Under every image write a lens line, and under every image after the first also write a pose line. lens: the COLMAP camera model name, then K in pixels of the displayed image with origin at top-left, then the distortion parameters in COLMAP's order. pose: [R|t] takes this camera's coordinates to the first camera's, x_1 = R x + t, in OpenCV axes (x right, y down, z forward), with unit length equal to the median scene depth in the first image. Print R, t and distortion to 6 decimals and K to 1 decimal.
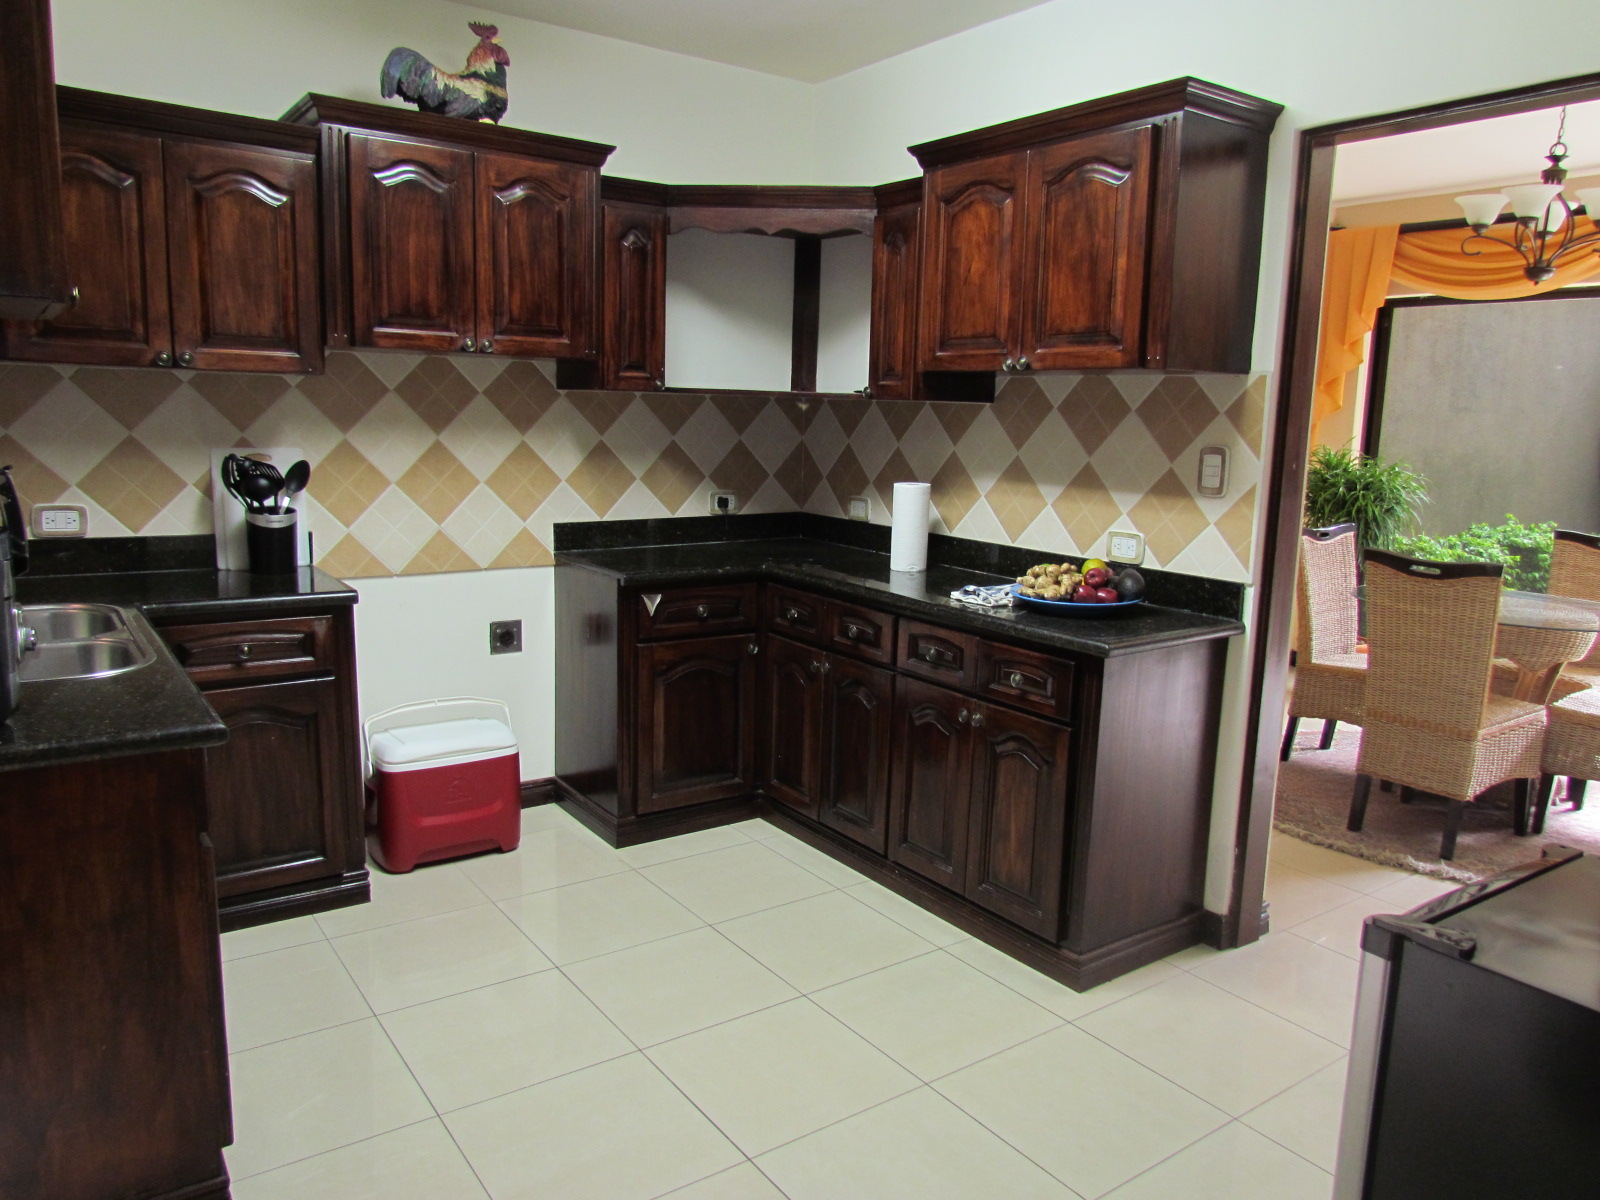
lens RADIAL K [[1139.4, 0, 800.9], [0, 1139.4, 600.1], [0, 0, 1]] dist [-0.028792, 0.007947]
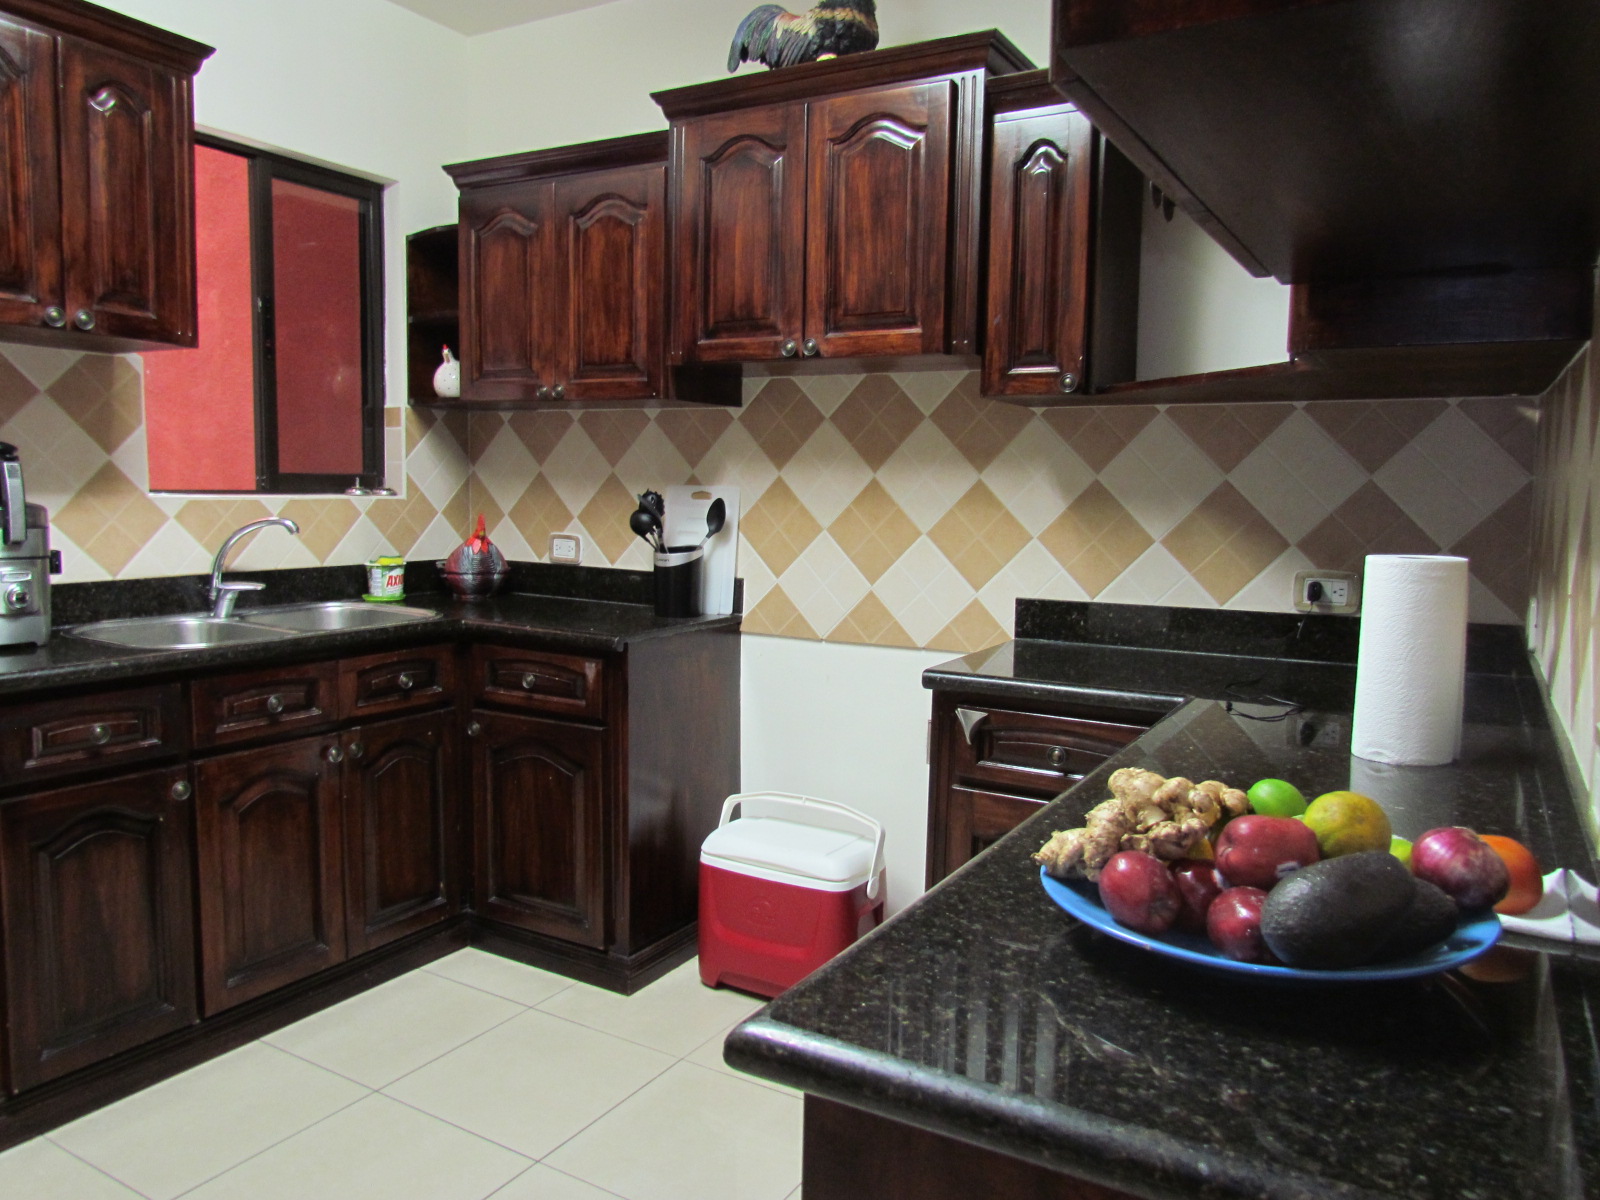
lens RADIAL K [[1139.4, 0, 802.4], [0, 1139.4, 594.2], [0, 0, 1]] dist [-0.028792, 0.007947]
pose [[0.415371, 0.068388, -0.907078, 0.392412], [-0.152904, 0.988231, 0.004488, -0.057066], [0.896709, 0.136831, 0.420939, 0.635522]]
